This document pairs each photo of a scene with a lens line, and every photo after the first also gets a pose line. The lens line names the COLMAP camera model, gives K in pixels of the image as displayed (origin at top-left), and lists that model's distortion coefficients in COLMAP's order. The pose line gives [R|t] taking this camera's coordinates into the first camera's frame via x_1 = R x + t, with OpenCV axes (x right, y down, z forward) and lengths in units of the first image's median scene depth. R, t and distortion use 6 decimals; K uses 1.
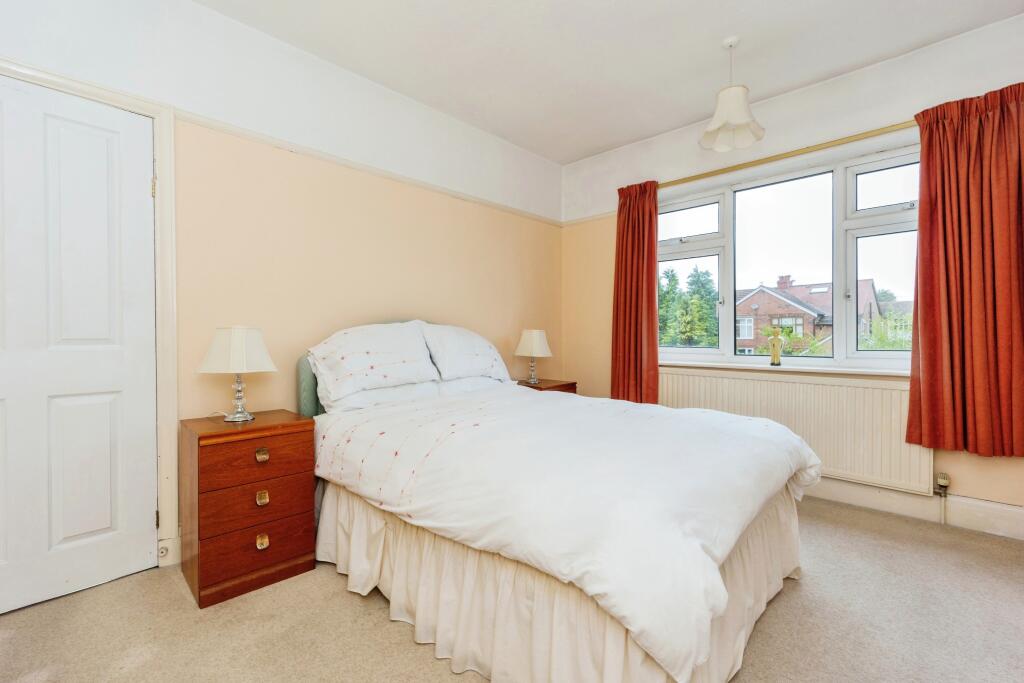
lens RADIAL K [[453.5, 0, 510.4], [0, 453.5, 332.5], [0, 0, 1]] dist [0.000839, 0.000200]
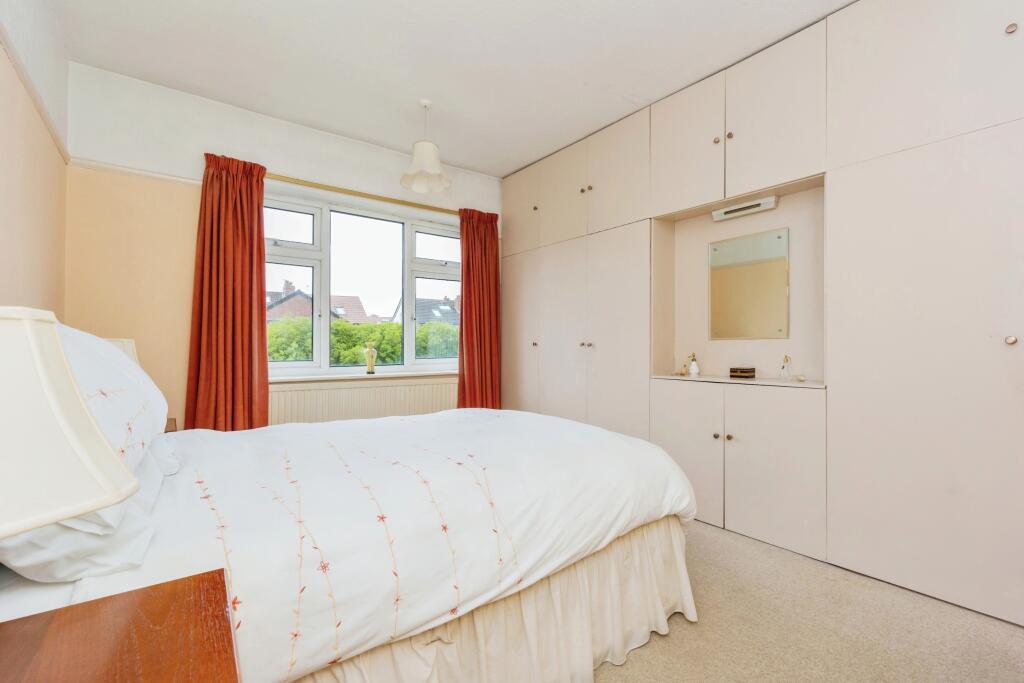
lens RADIAL K [[459.0, 0, 512.0], [0, 459.0, 341.5], [0, 0, 1]] dist [0.001067, 0.000065]
pose [[0.143754, 0.009484, 0.989568, -0.530372], [-0.008570, 0.999929, -0.008338, -0.003626], [-0.989576, -0.007282, 0.143825, 0.469006]]
